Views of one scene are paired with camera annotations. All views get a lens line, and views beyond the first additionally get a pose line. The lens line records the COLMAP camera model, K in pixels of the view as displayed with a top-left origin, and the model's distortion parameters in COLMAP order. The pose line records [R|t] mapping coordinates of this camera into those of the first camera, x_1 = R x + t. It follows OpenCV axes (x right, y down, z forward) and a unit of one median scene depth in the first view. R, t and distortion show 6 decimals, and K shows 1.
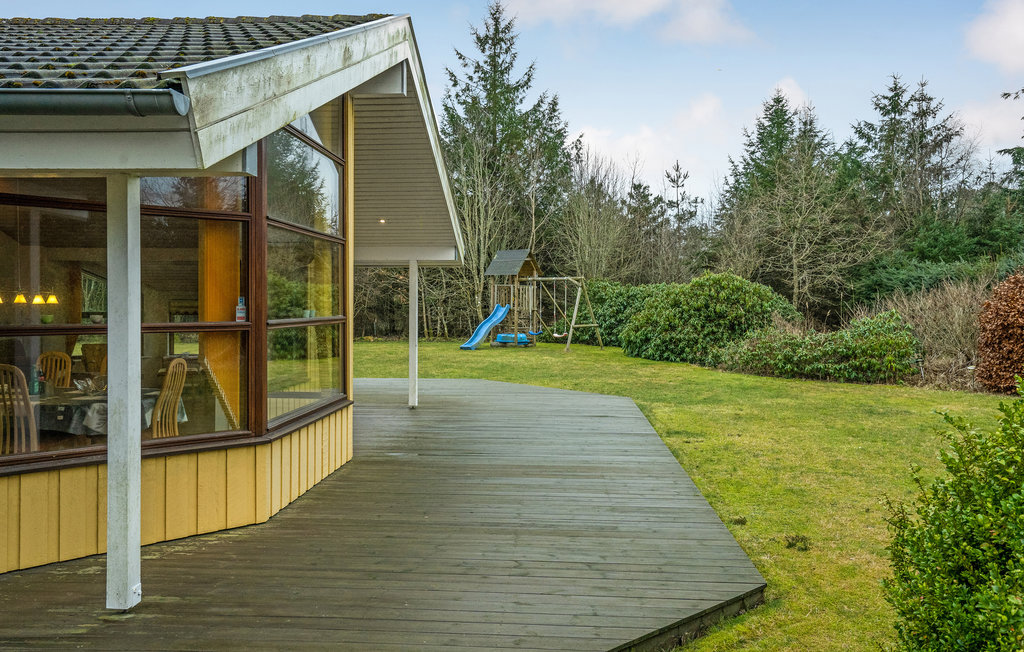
lens RADIAL K [[800.6, 0, 511.8], [0, 800.6, 322.5], [0, 0, 1]] dist [0.055642, 0.002537]
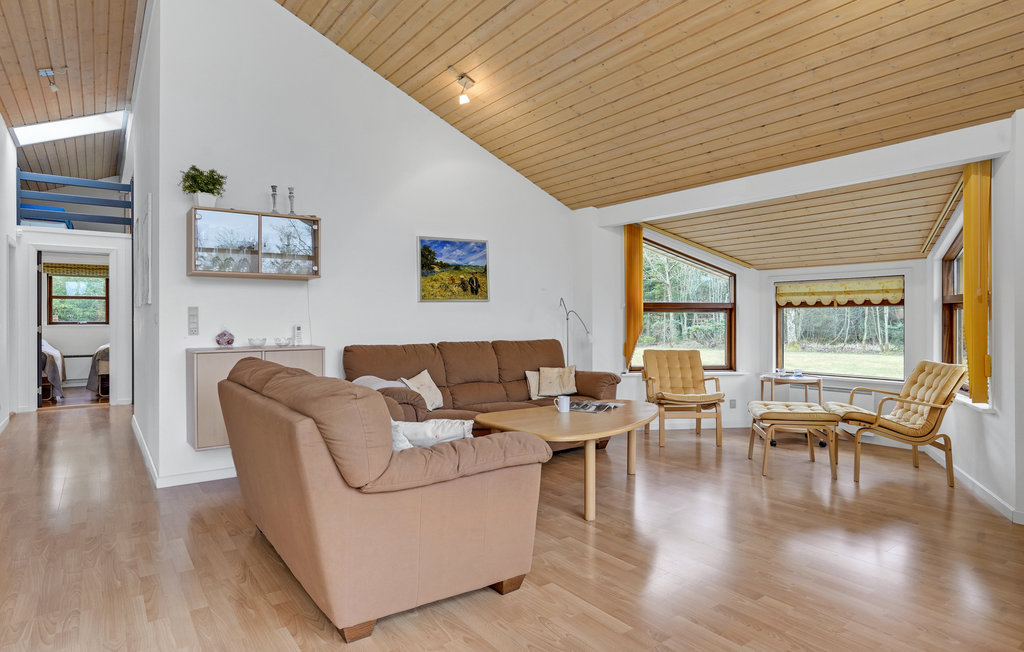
lens RADIAL K [[568.6, 0, 511.0], [0, 568.6, 322.0], [0, 0, 1]] dist [0.019219, 0.000746]
pose [[0.665001, -0.004150, -0.746831, -0.086288], [-0.017683, 0.999617, -0.021301, 0.005518], [0.746633, 0.027371, 0.664673, 0.208036]]
